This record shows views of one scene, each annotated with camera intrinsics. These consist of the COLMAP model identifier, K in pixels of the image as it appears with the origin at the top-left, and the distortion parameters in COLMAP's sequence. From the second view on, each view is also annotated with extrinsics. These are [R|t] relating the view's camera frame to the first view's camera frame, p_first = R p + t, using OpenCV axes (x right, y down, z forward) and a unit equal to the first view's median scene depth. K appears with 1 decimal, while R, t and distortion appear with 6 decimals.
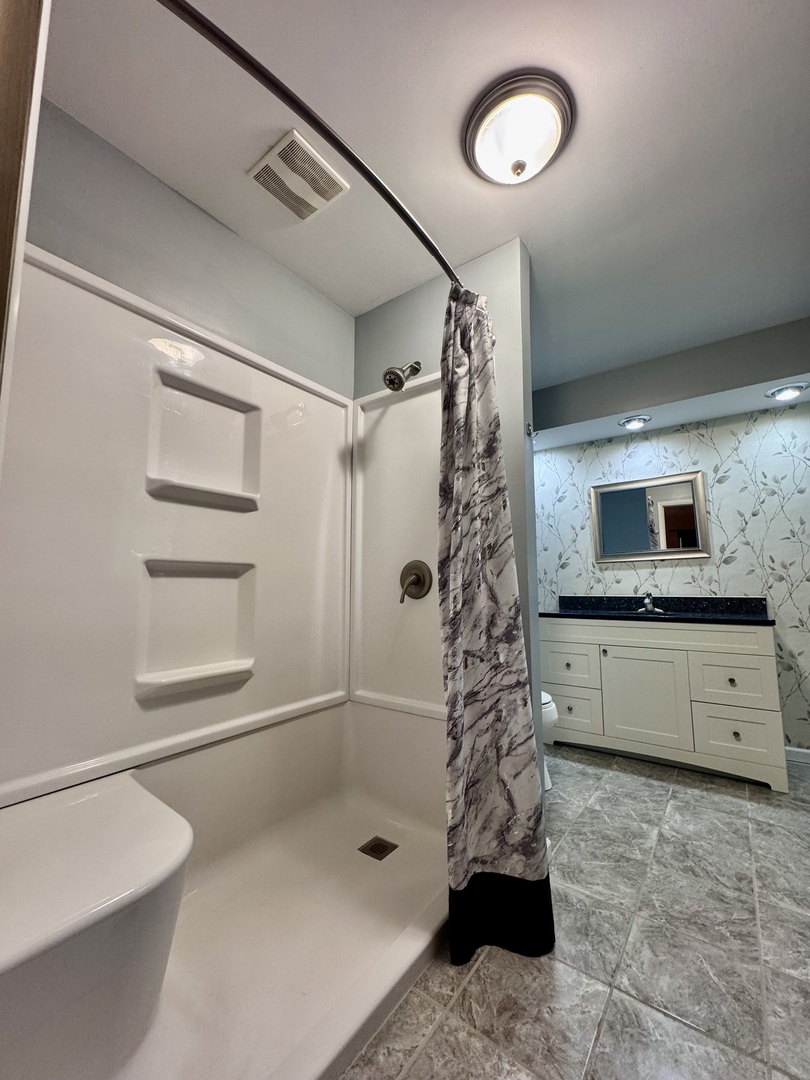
lens RADIAL K [[434.0, 0, 405.4], [0, 434.0, 539.7], [0, 0, 1]] dist [-0.000453, -0.000600]
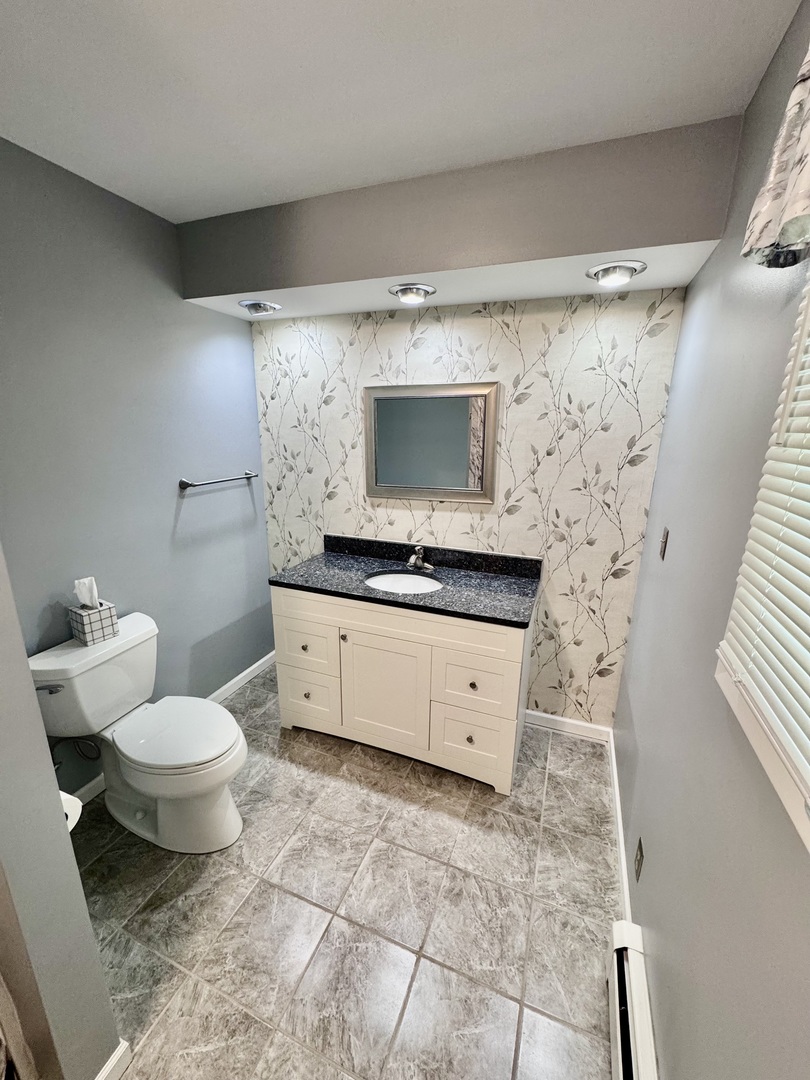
lens RADIAL K [[434.0, 0, 405.0], [0, 434.0, 539.7], [0, 0, 1]] dist [-0.000453, -0.000600]
pose [[0.966605, -0.049369, 0.251471, 0.356465], [-0.044641, 0.933829, 0.354922, -0.167338], [-0.252353, -0.354295, 0.900440, 0.325209]]
